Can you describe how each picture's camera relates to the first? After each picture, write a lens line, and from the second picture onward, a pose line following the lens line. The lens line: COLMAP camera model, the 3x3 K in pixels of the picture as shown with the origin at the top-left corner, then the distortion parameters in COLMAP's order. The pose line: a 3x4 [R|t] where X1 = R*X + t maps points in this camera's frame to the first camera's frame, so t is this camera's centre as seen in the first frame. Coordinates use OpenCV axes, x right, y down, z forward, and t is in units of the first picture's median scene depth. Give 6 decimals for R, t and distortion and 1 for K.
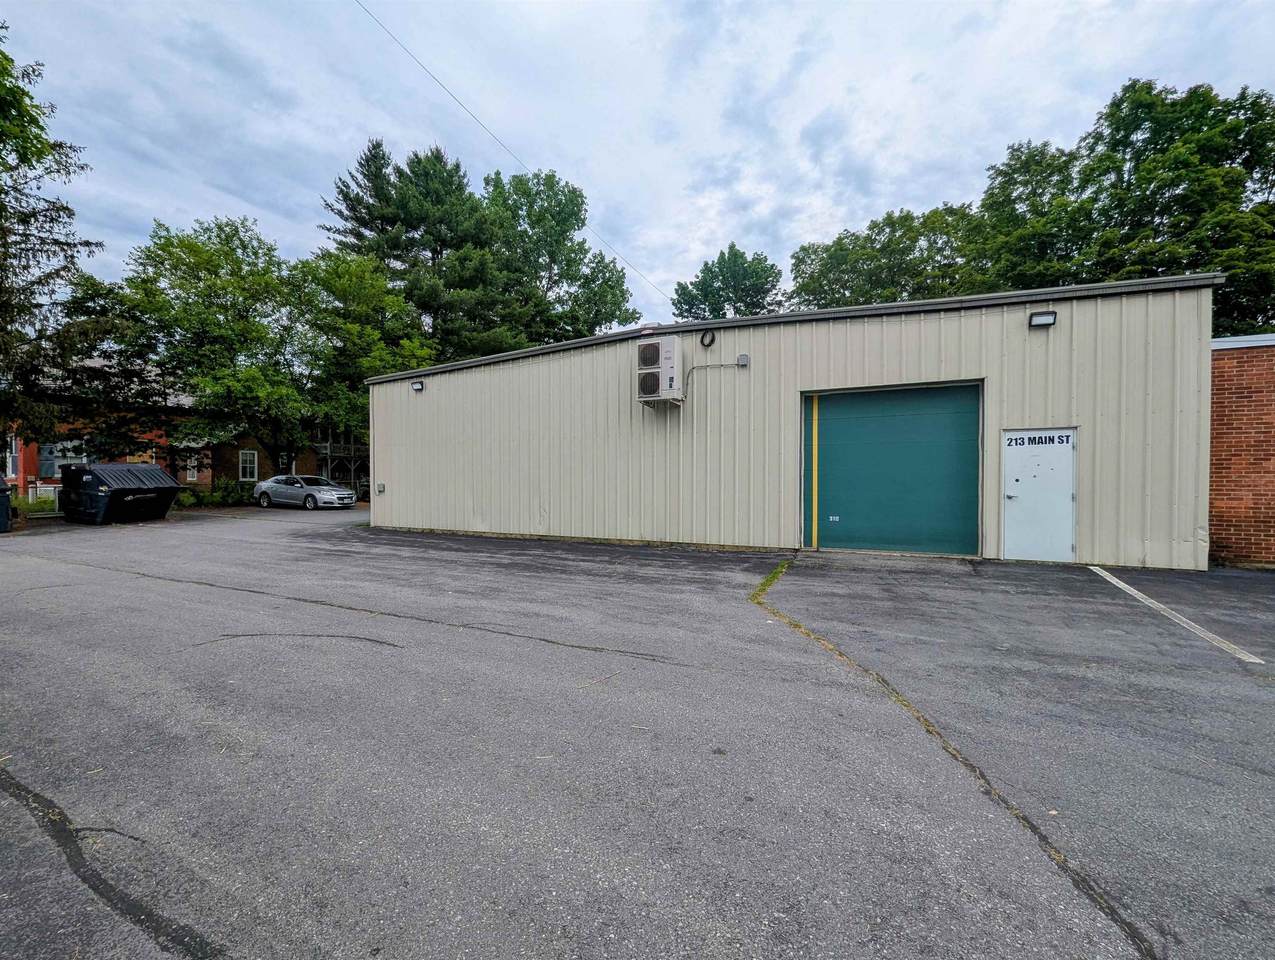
lens RADIAL K [[510.6, 0, 629.6], [0, 510.6, 485.6], [0, 0, 1]] dist [-0.003726, -0.000303]
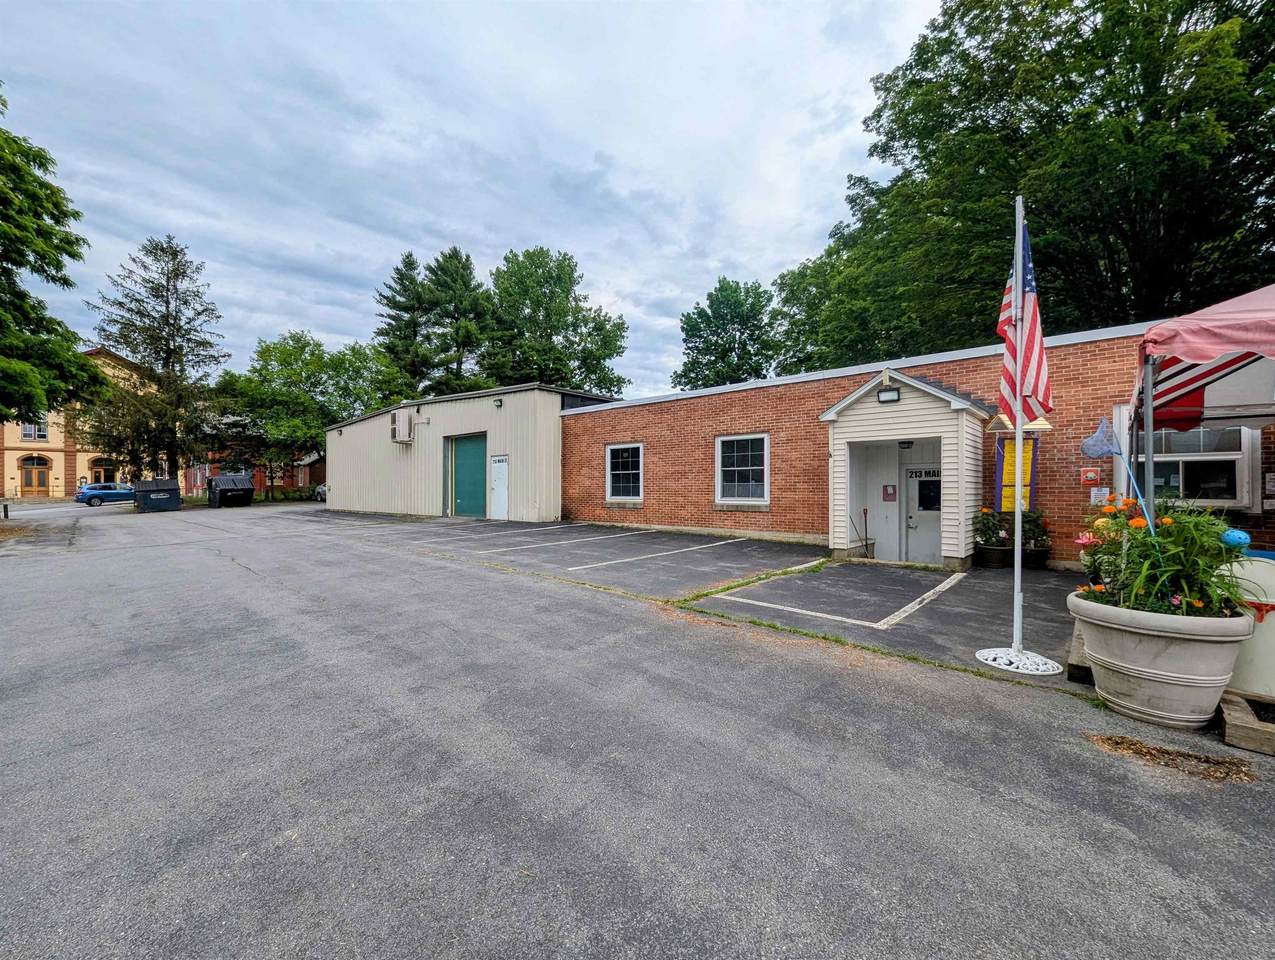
lens RADIAL K [[510.6, 0, 641.6], [0, 510.6, 484.6], [0, 0, 1]] dist [-0.003726, -0.000303]
pose [[0.965200, -0.004499, -0.261475, 0.972569], [0.000411, 0.999877, -0.015688, 0.019760], [0.261514, 0.015034, 0.965083, -0.421576]]
